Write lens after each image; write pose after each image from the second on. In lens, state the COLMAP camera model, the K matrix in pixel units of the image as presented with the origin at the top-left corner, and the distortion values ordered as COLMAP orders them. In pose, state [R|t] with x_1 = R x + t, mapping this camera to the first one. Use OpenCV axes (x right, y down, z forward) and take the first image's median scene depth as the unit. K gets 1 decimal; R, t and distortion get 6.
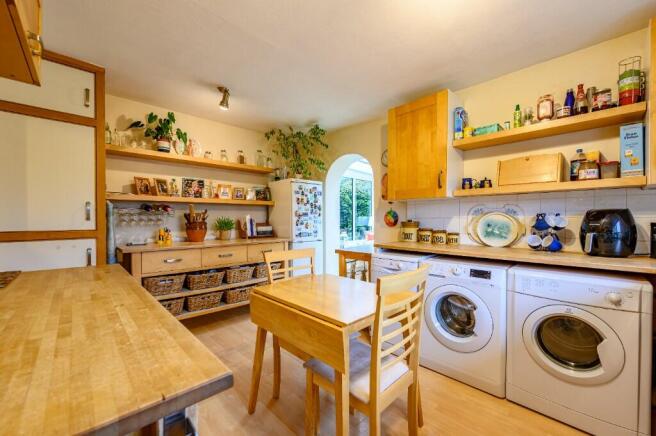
lens RADIAL K [[262.8, 0, 328.0], [0, 262.8, 218.0], [0, 0, 1]] dist [0.000851, 0.000062]
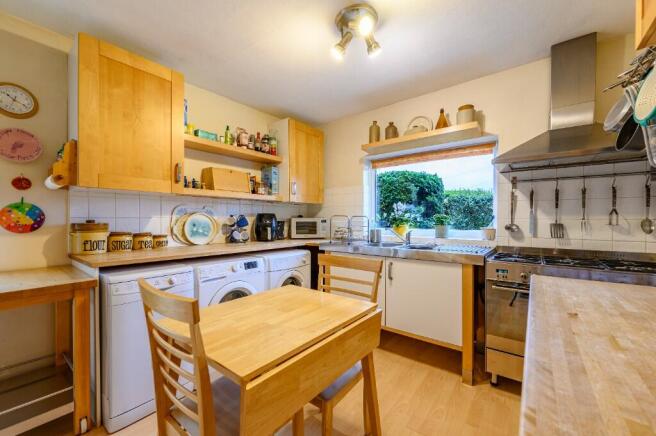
lens RADIAL K [[262.8, 0, 328.0], [0, 262.8, 218.0], [0, 0, 1]] dist [0.000851, 0.000062]
pose [[-0.134778, 0.003359, 0.990870, -0.487724], [-0.005545, 0.999976, -0.004144, 0.001475], [-0.990860, -0.006053, -0.134756, 0.612583]]
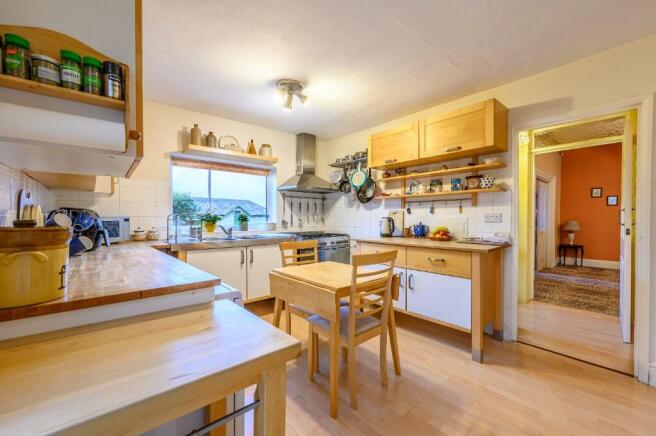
lens RADIAL K [[262.8, 0, 328.0], [0, 262.8, 218.0], [0, 0, 1]] dist [0.000851, 0.000062]
pose [[-0.998881, 0.000879, 0.047277, -0.008423], [0.000800, 0.999998, -0.001699, 0.006393], [-0.047278, -0.001659, -0.998880, 1.505841]]
